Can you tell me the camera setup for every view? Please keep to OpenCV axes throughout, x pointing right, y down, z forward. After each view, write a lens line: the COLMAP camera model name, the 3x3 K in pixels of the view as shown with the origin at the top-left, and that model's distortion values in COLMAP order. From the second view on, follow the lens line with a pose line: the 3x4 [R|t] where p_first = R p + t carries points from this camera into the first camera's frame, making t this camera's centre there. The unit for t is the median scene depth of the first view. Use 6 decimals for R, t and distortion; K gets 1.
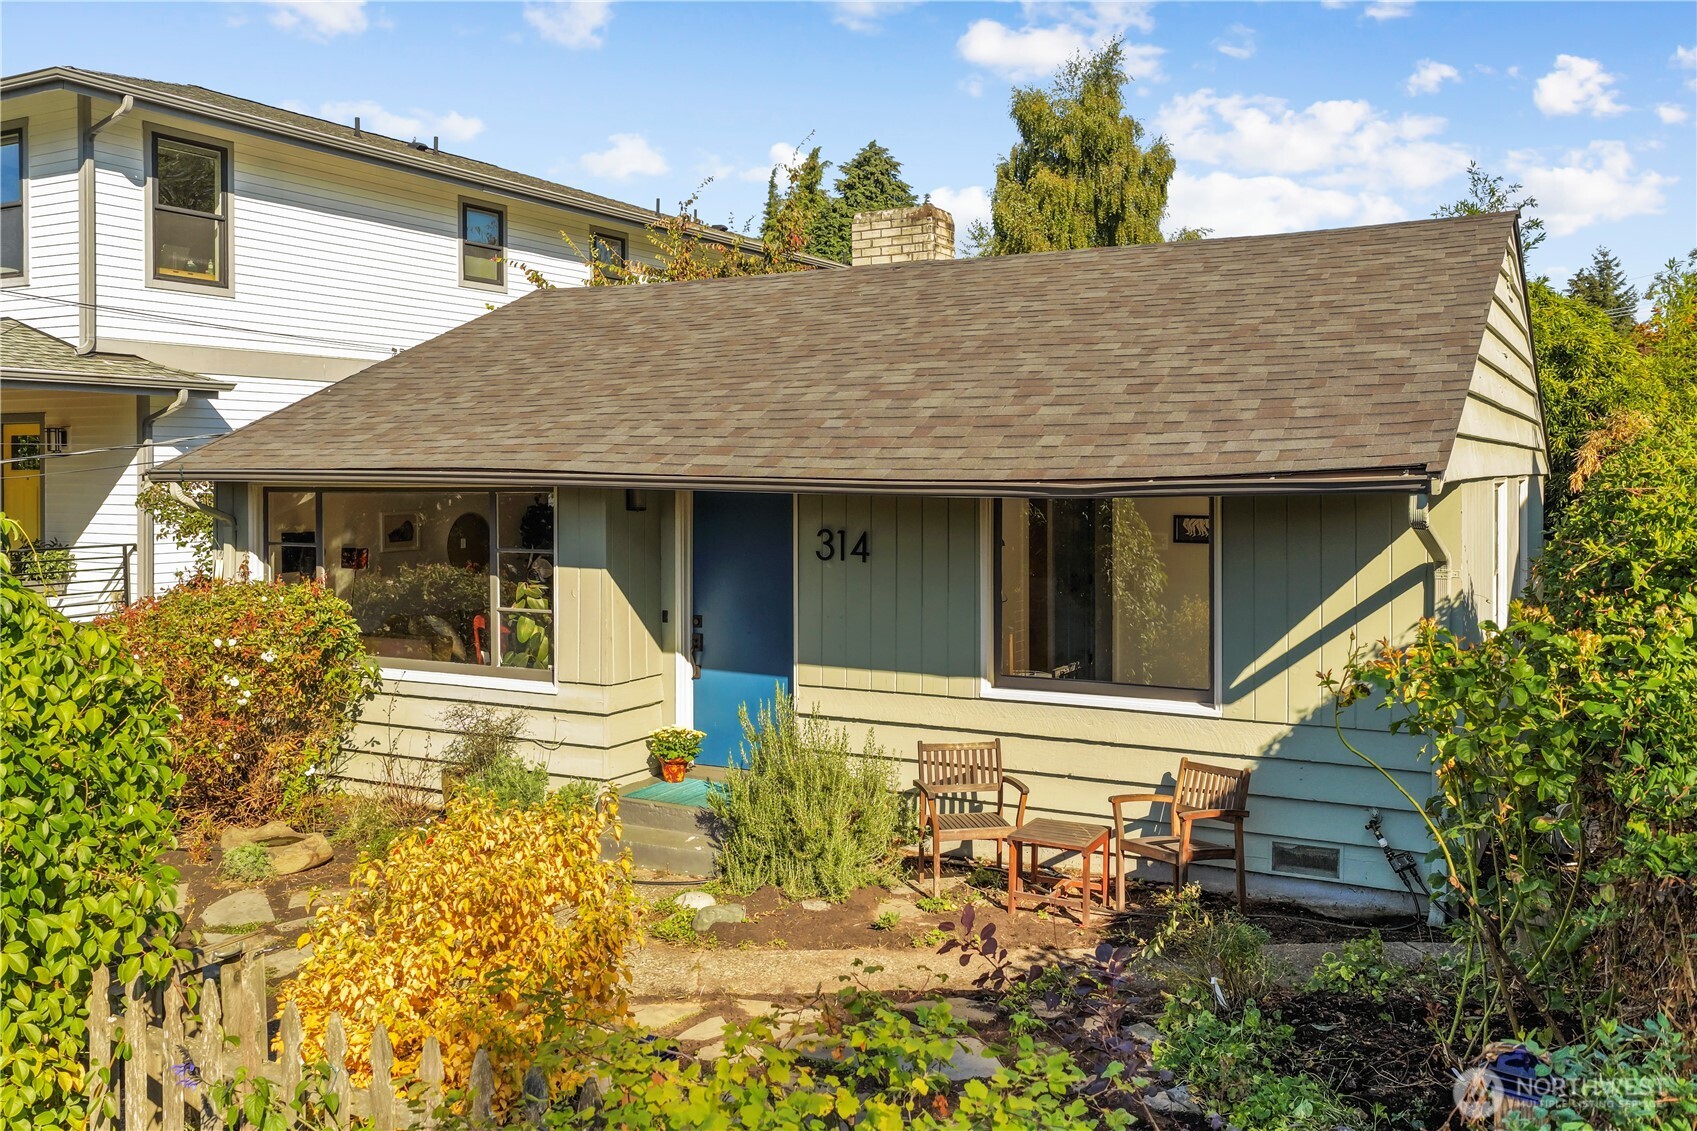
lens RADIAL K [[1421.6, 0, 852.3], [0, 1421.6, 479.4], [0, 0, 1]] dist [-0.000618, 0.000242]
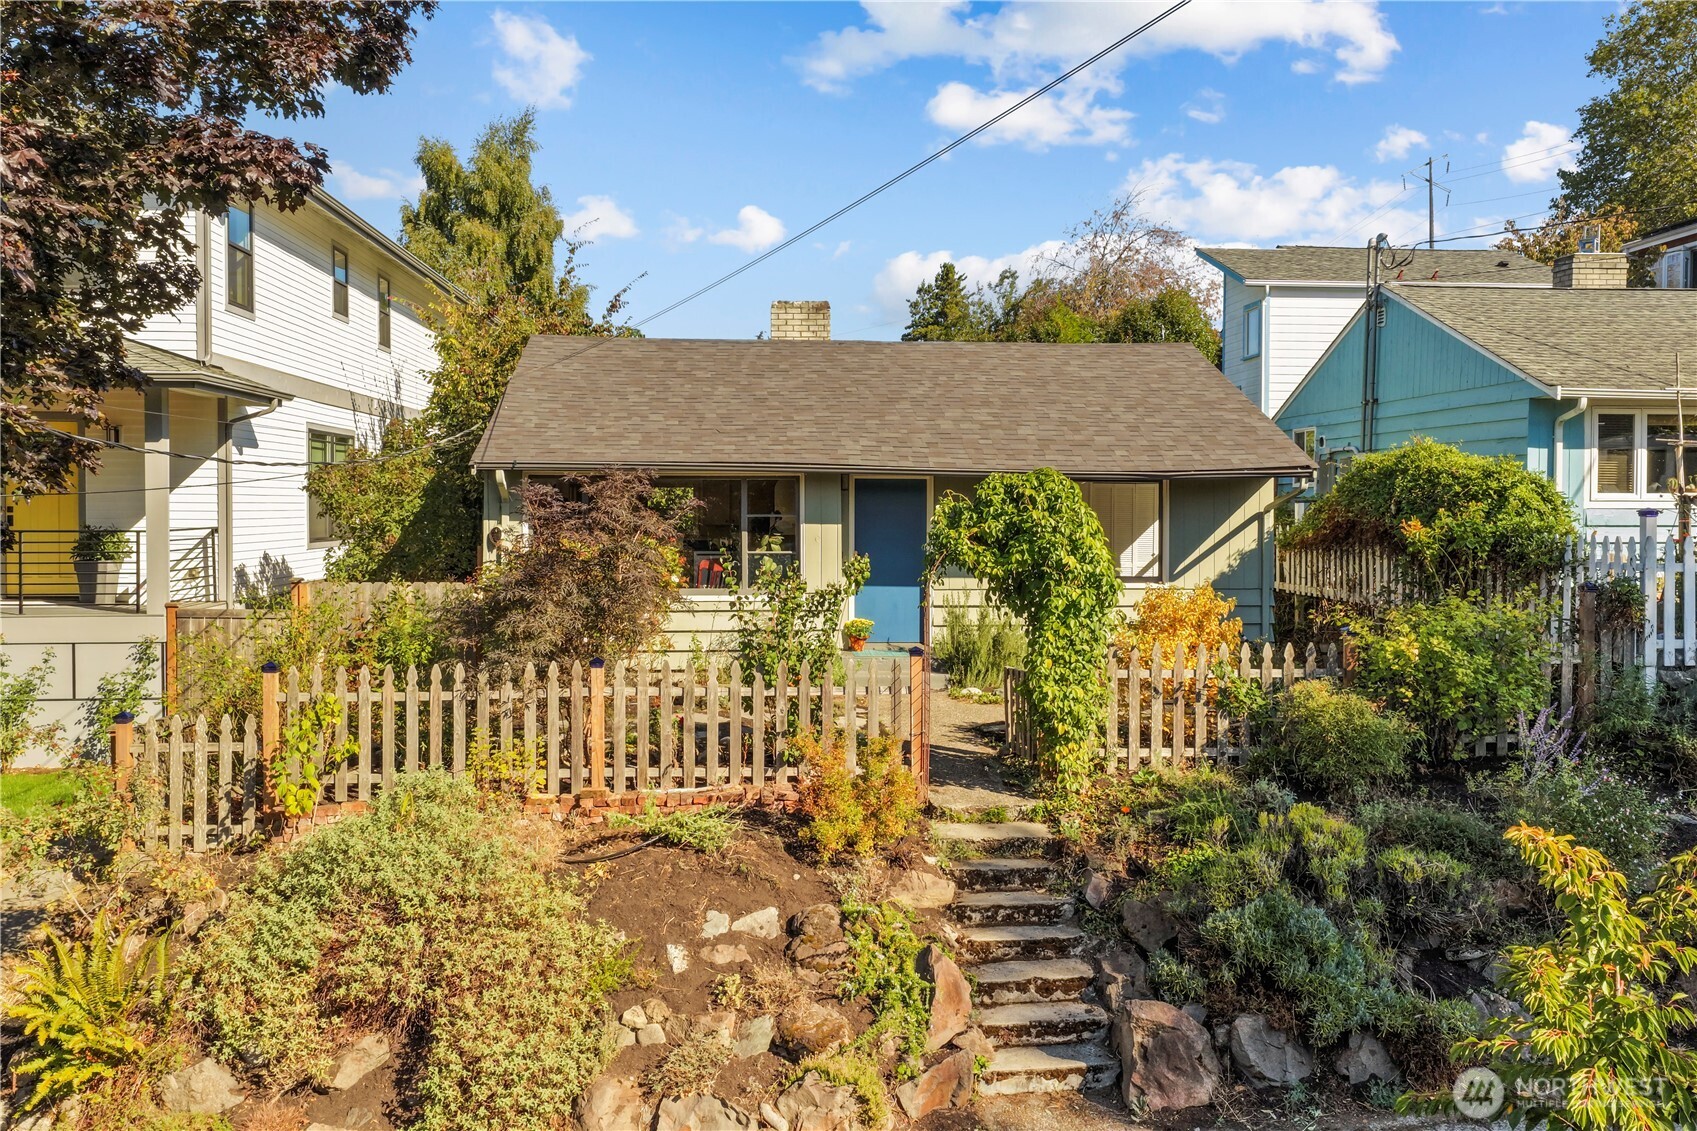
lens RADIAL K [[1407.3, 0, 851.3], [0, 1407.3, 518.6], [0, 0, 1]] dist [-0.000223, 0.001241]
pose [[0.836293, -0.000326, 0.548283, -0.746615], [-0.002358, 0.999988, 0.004191, 0.034330], [-0.548278, -0.004798, 0.836283, -0.277072]]
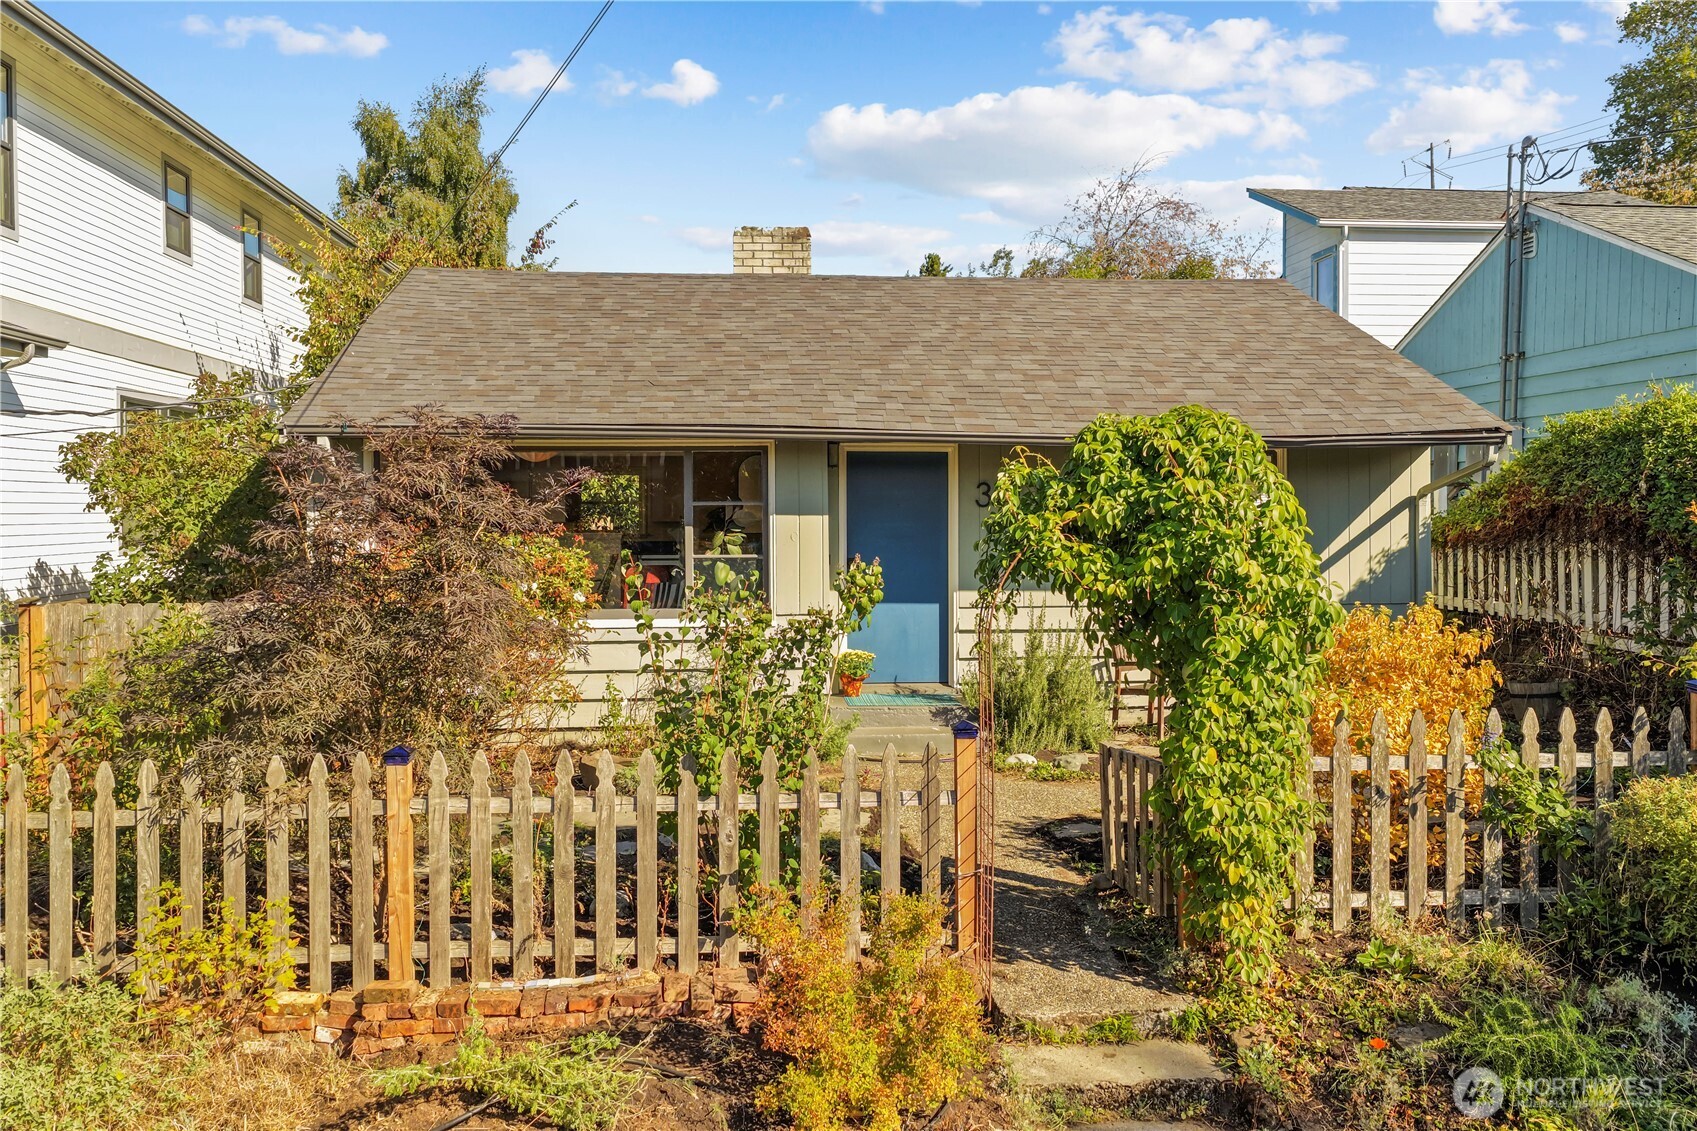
lens RADIAL K [[1407.3, 0, 851.3], [0, 1407.3, 518.6], [0, 0, 1]] dist [-0.000223, 0.001241]
pose [[0.829003, -0.003470, 0.559234, -0.558250], [0.002834, 0.999994, 0.002004, 0.044049], [-0.559238, -0.000076, 0.829007, 0.020616]]
